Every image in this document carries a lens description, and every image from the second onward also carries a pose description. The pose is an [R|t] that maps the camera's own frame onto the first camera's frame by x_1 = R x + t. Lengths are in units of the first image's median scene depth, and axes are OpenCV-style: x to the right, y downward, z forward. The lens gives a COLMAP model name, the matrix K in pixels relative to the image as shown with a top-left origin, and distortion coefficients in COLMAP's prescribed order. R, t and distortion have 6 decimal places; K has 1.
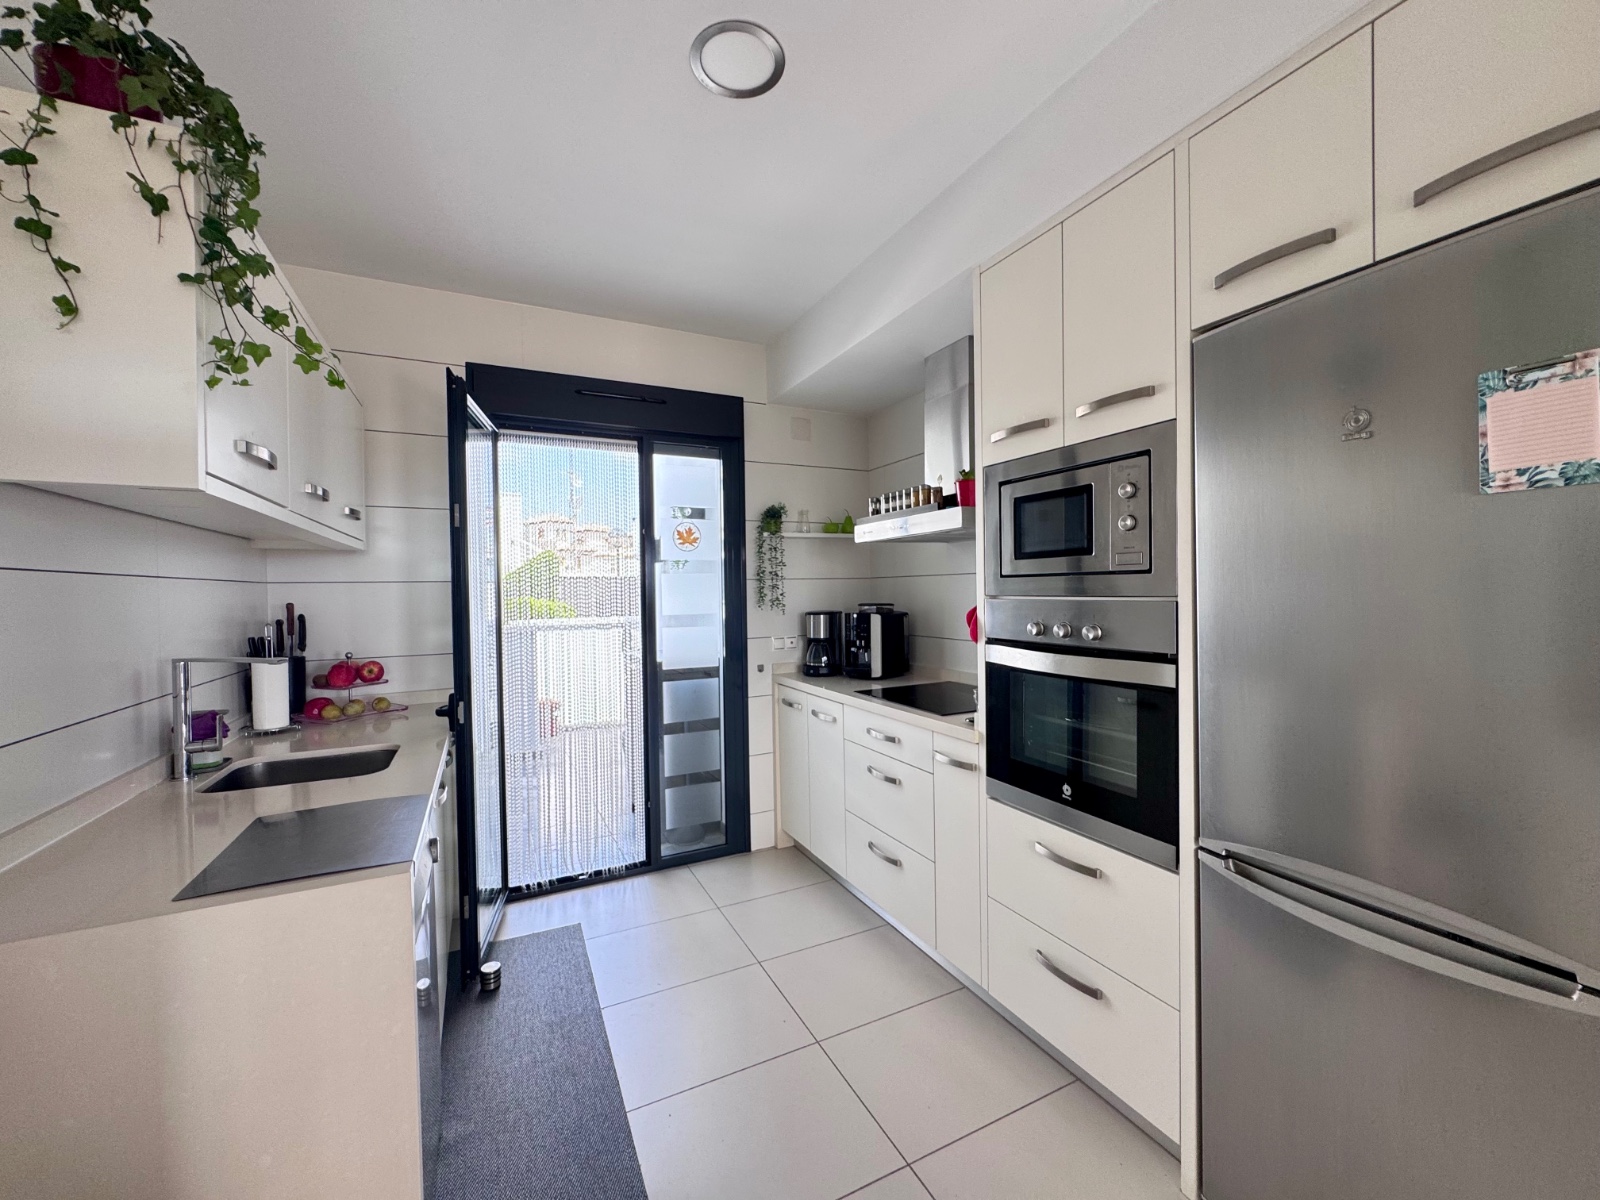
lens RADIAL K [[641.1, 0, 794.3], [0, 641.1, 595.9], [0, 0, 1]] dist [-0.004106, 0.000288]
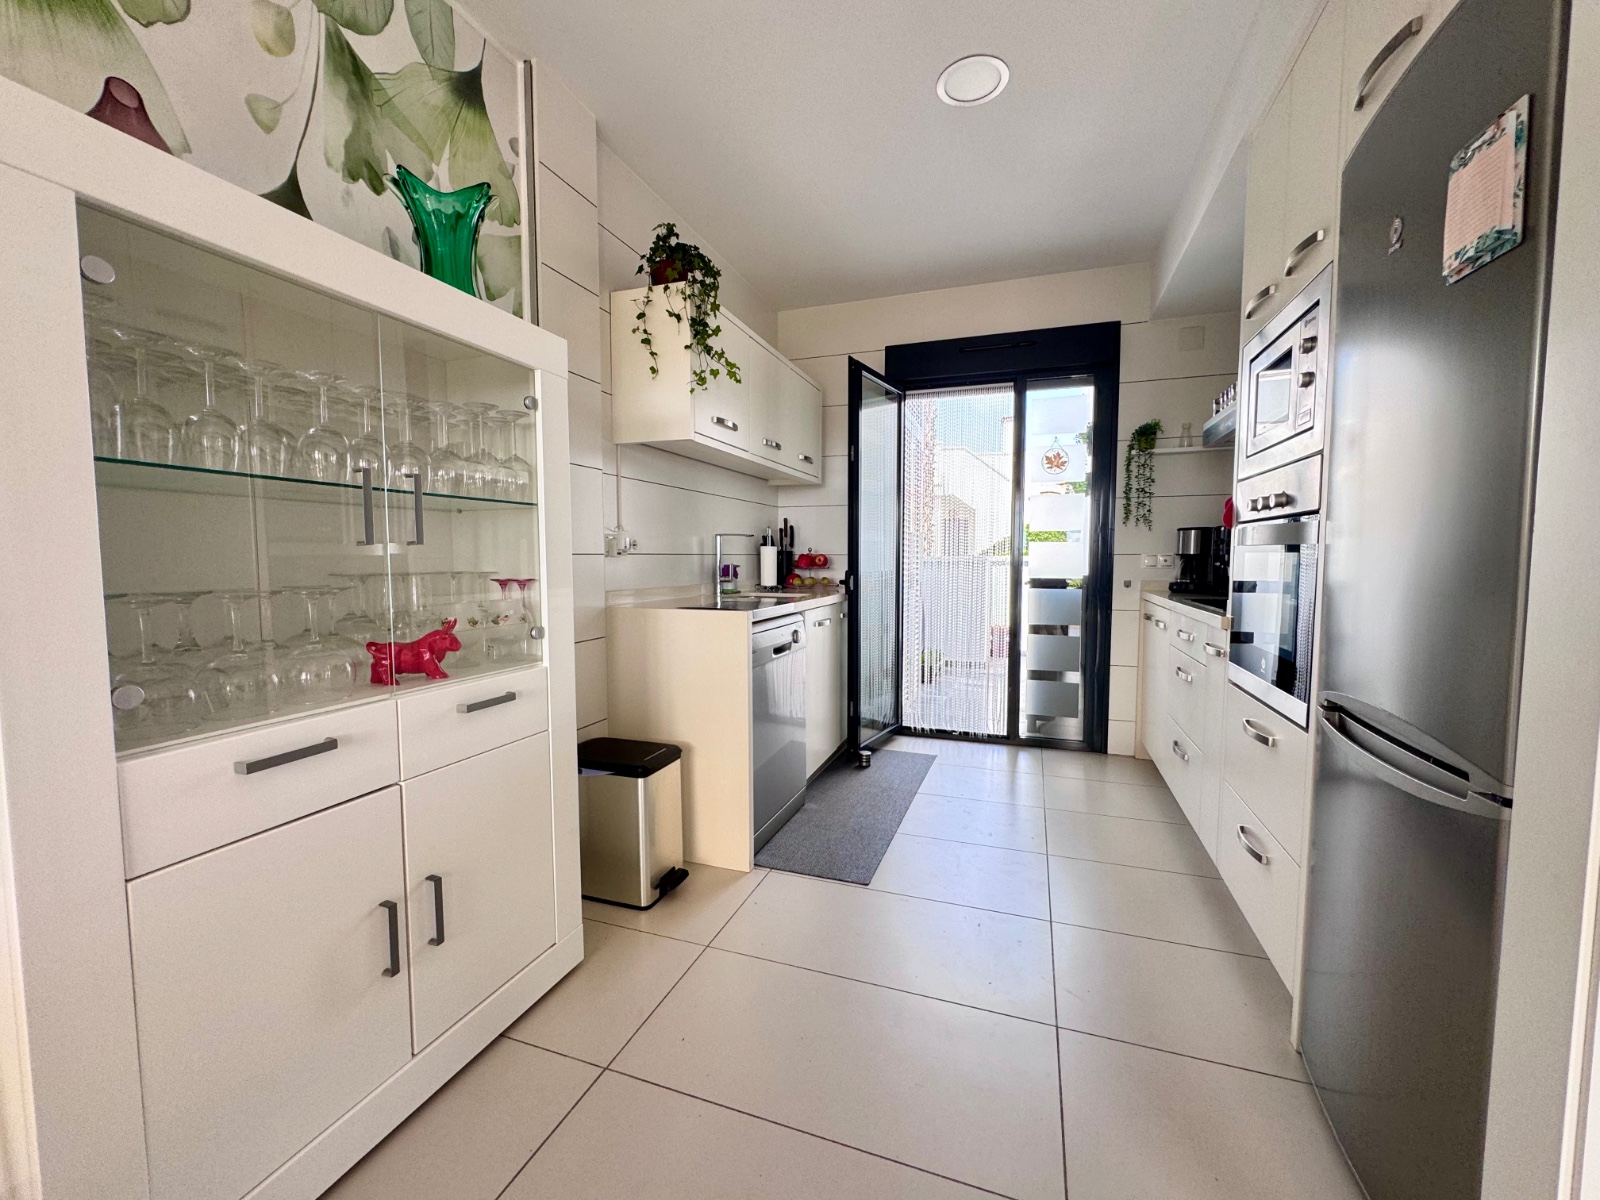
lens RADIAL K [[641.1, 0, 789.4], [0, 641.1, 598.4], [0, 0, 1]] dist [-0.004106, 0.000288]
pose [[0.687396, 0.063915, -0.723465, 0.357991], [-0.020005, 0.997409, 0.069108, 0.083584], [0.726007, -0.033032, 0.686893, -0.122623]]
